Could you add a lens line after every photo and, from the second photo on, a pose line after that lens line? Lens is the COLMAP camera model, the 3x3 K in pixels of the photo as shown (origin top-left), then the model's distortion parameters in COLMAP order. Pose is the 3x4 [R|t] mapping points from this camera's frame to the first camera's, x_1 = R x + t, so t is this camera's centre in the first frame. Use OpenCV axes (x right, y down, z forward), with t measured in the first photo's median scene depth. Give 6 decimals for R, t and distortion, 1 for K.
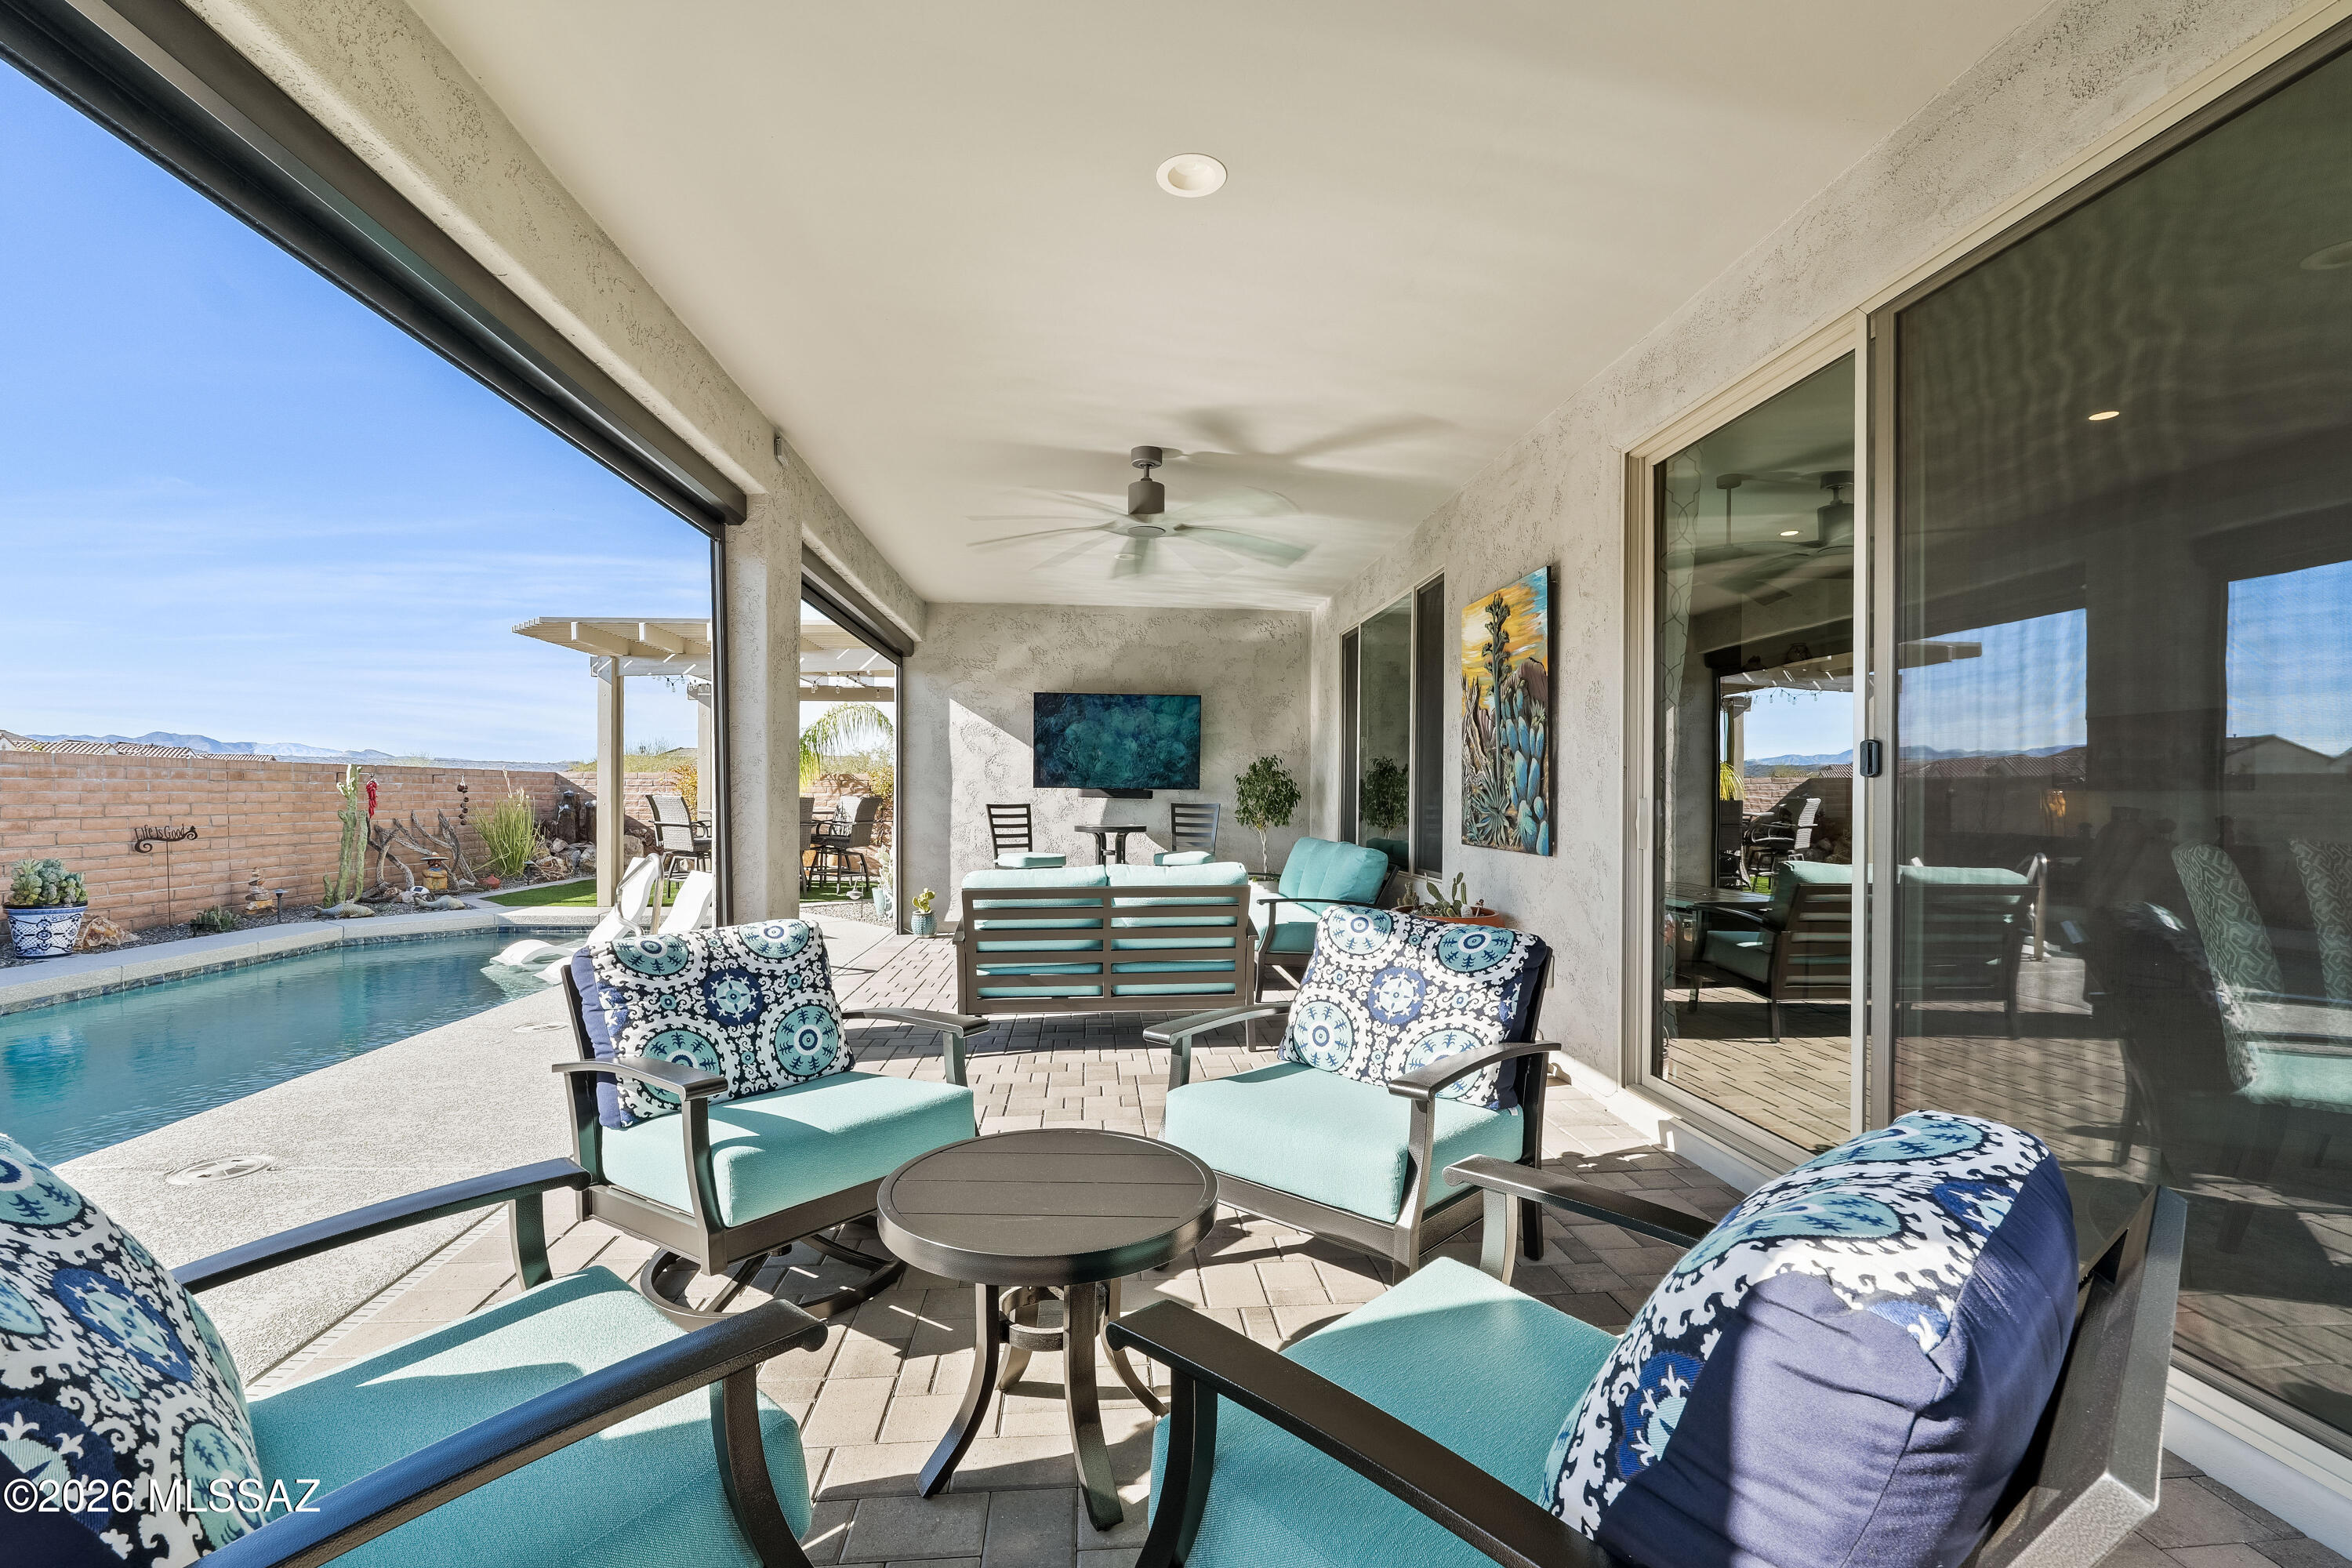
lens RADIAL K [[990.9, 0, 1170.6], [0, 990.9, 793.1], [0, 0, 1]] dist [-0.009681, 0.000891]
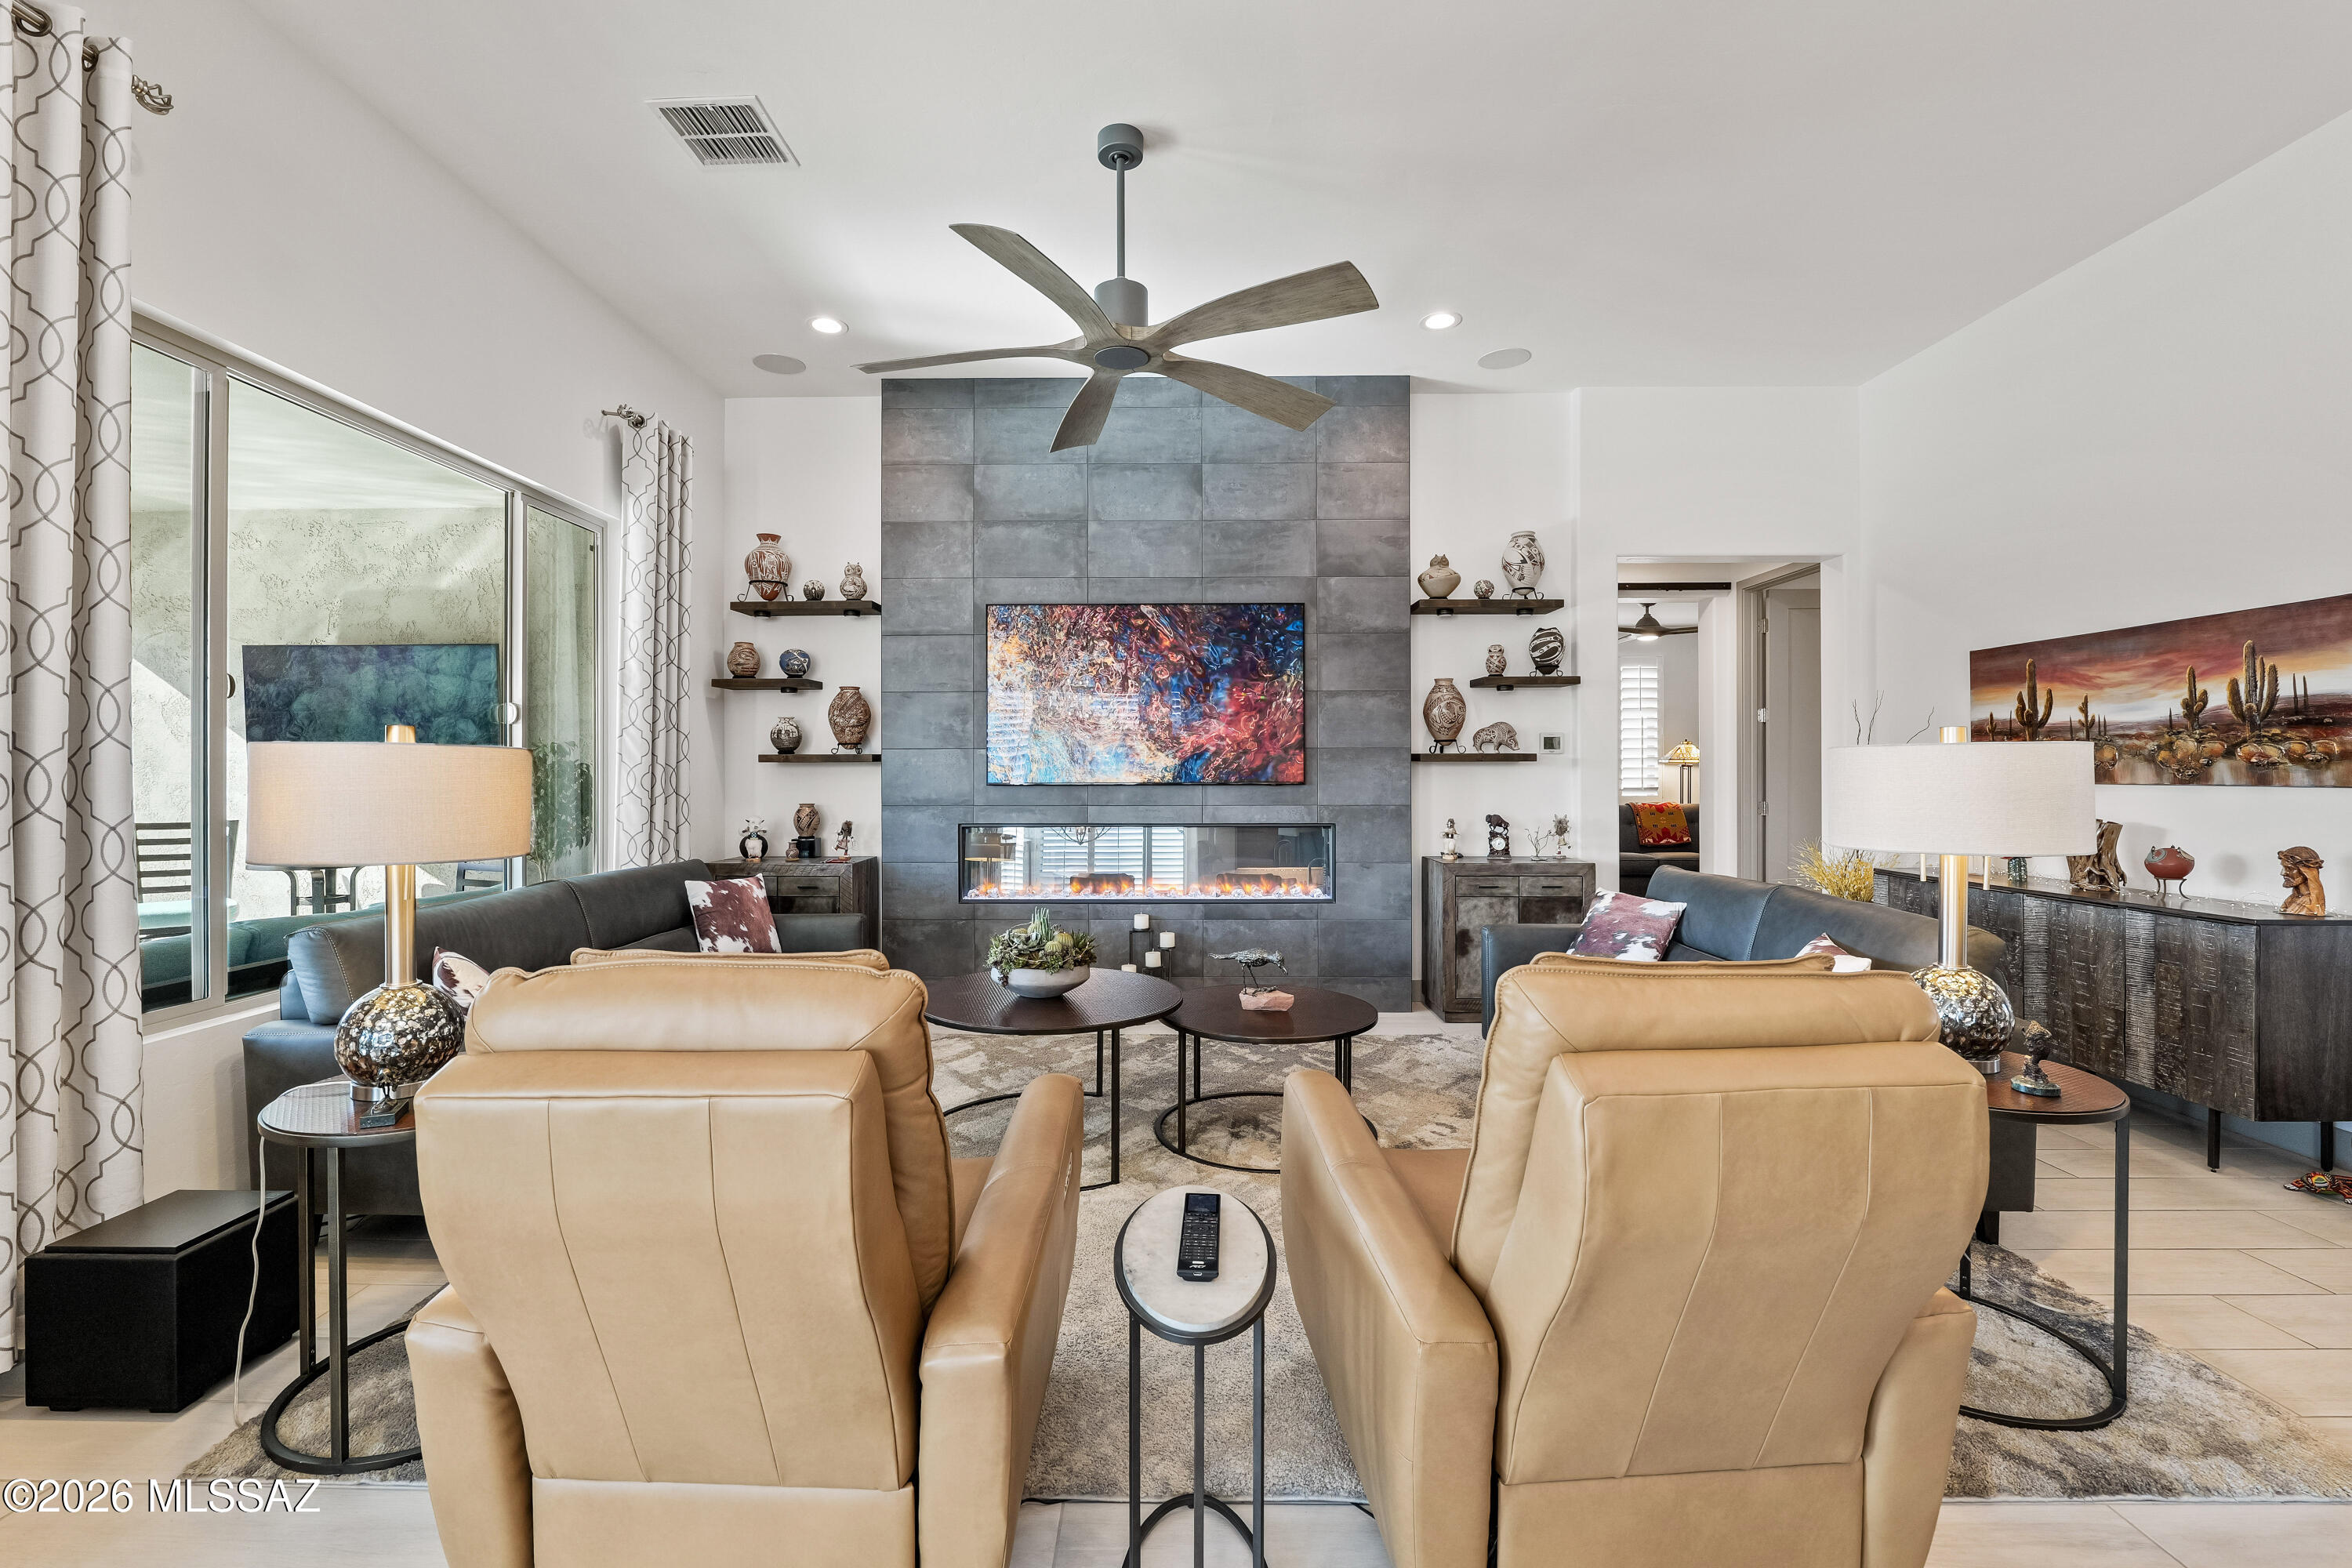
lens RADIAL K [[990.9, 0, 1138.1], [0, 990.9, 769.7], [0, 0, 1]] dist [-0.009681, 0.000891]
pose [[0.995036, -0.011961, -0.098790, 0.604072], [0.011966, 0.999928, -0.000549, -0.017994], [0.098789, -0.000636, 0.995108, 0.526235]]
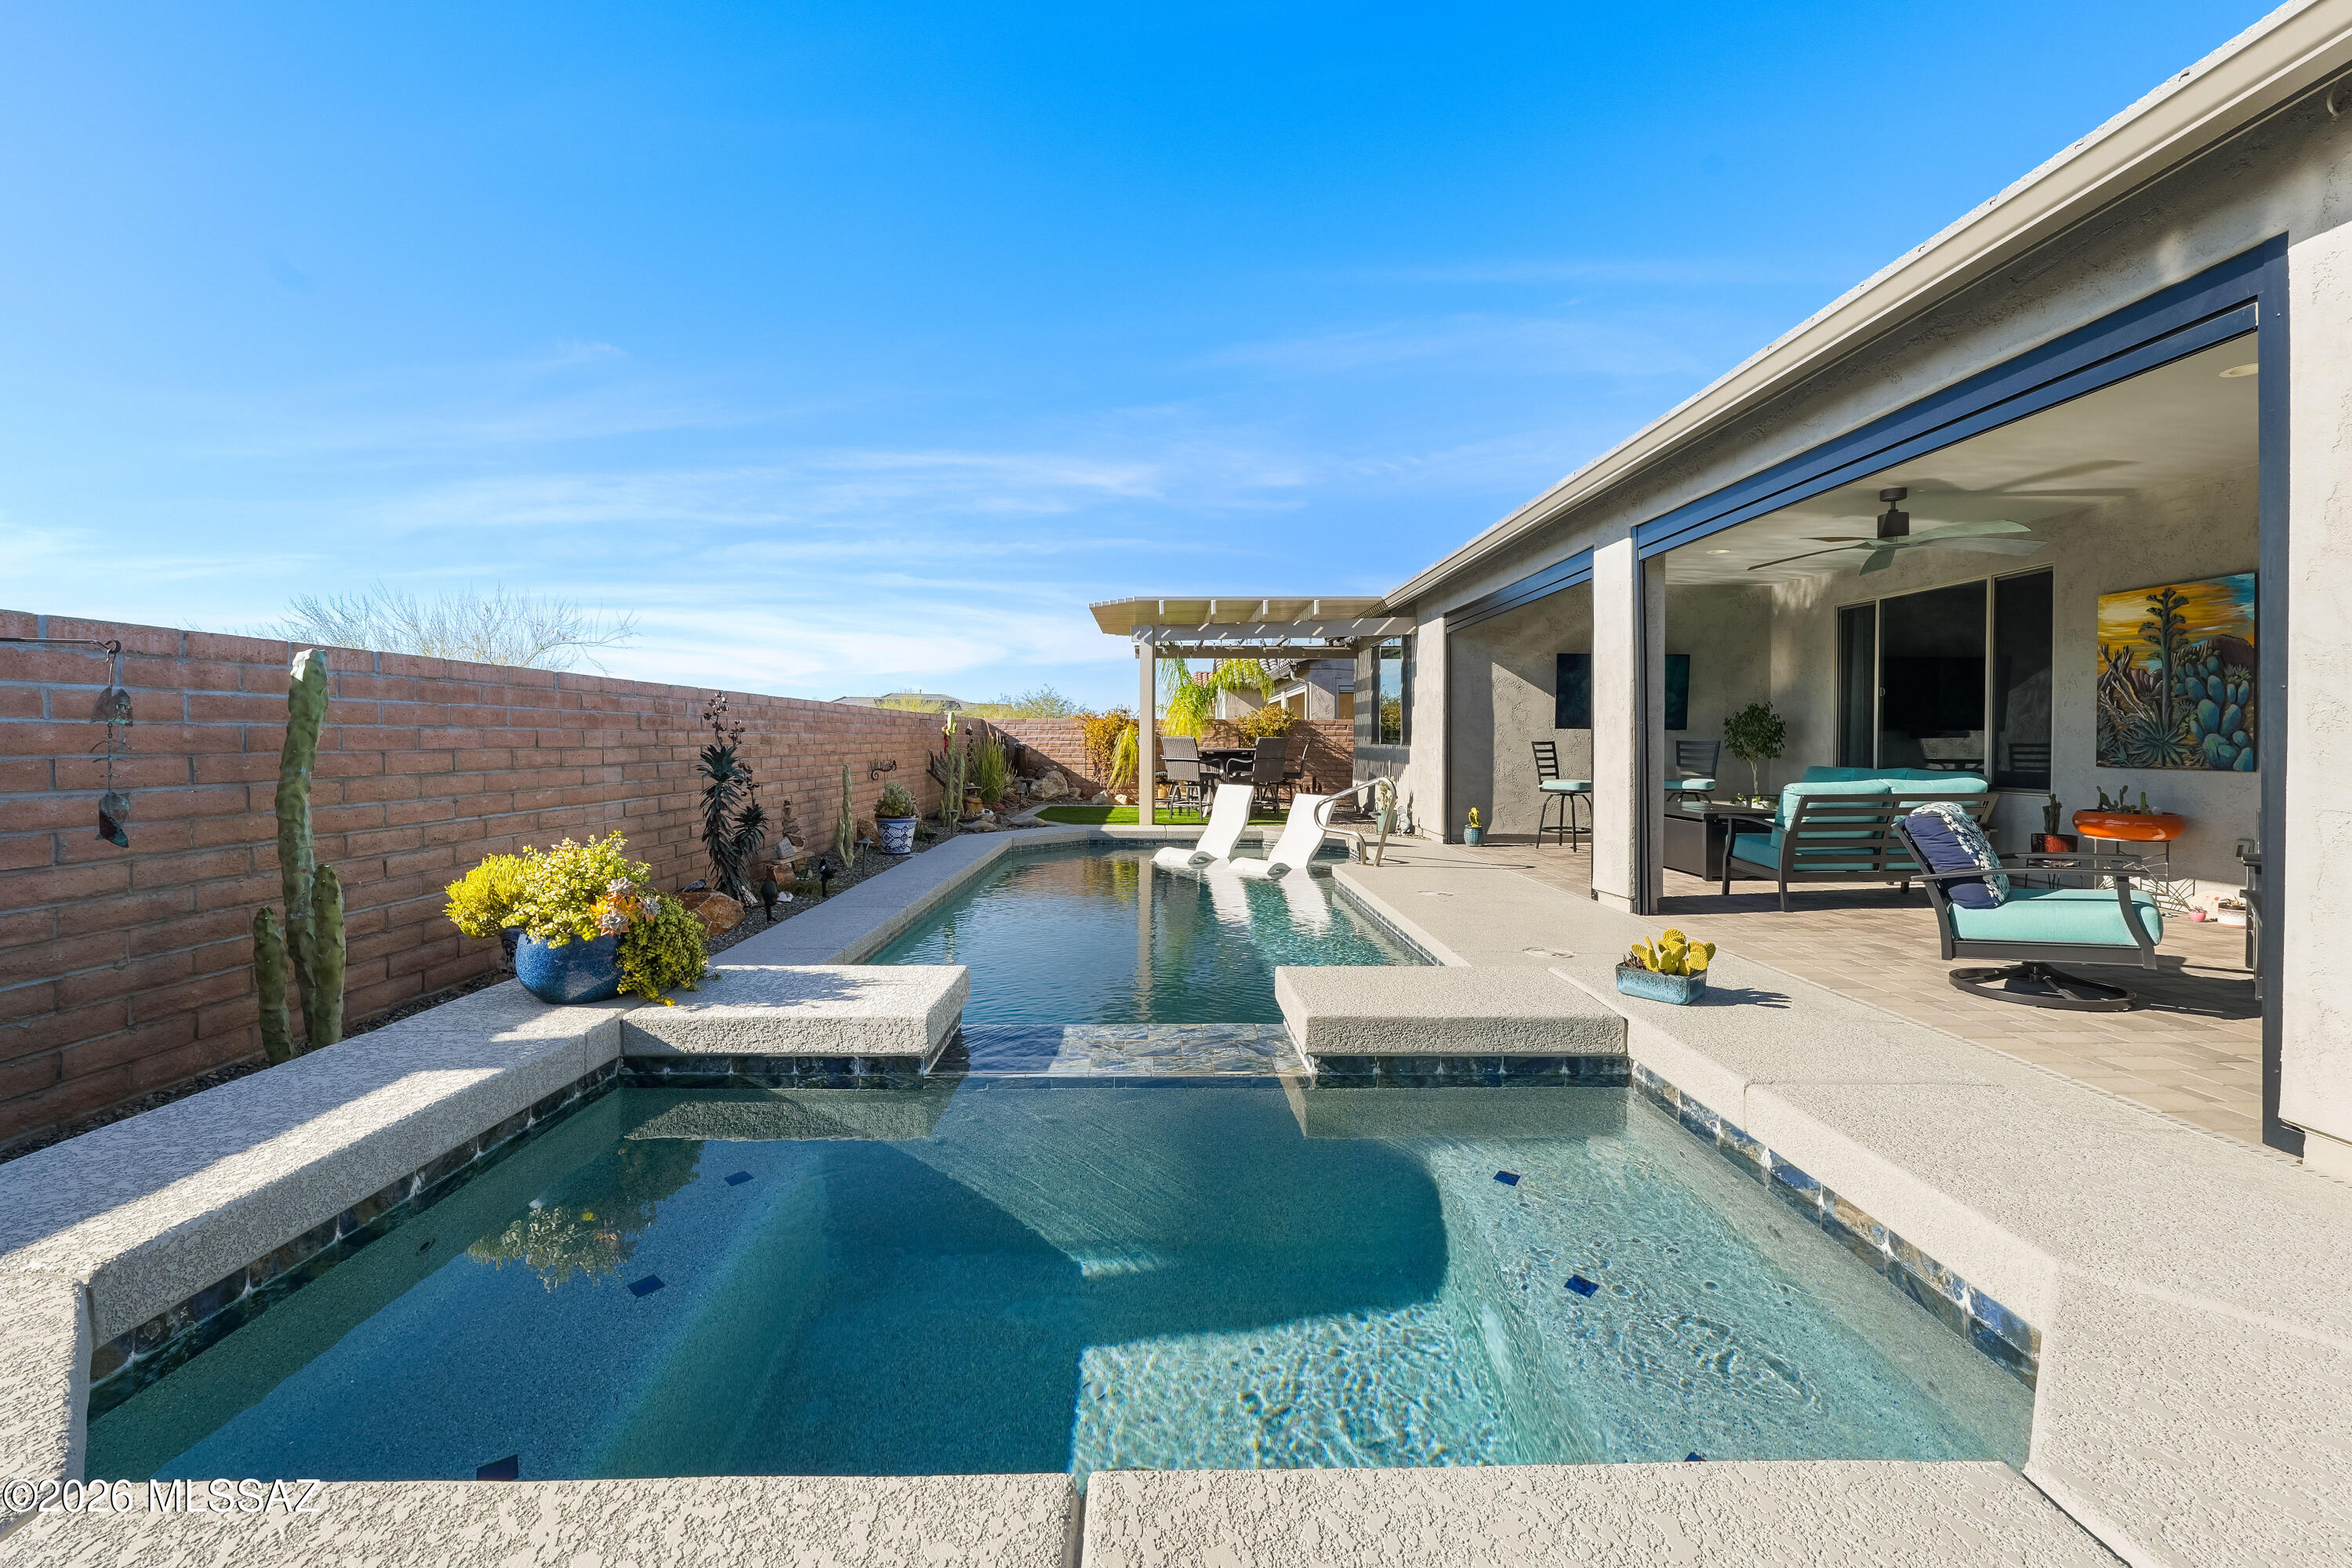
lens RADIAL K [[990.9, 0, 1163.0], [0, 990.9, 751.5], [0, 0, 1]] dist [-0.009681, 0.000891]
pose [[0.998615, -0.001669, -0.052581, -0.692567], [0.002374, 0.999908, 0.013361, 0.006244], [0.052554, -0.013467, 0.998527, -0.332641]]
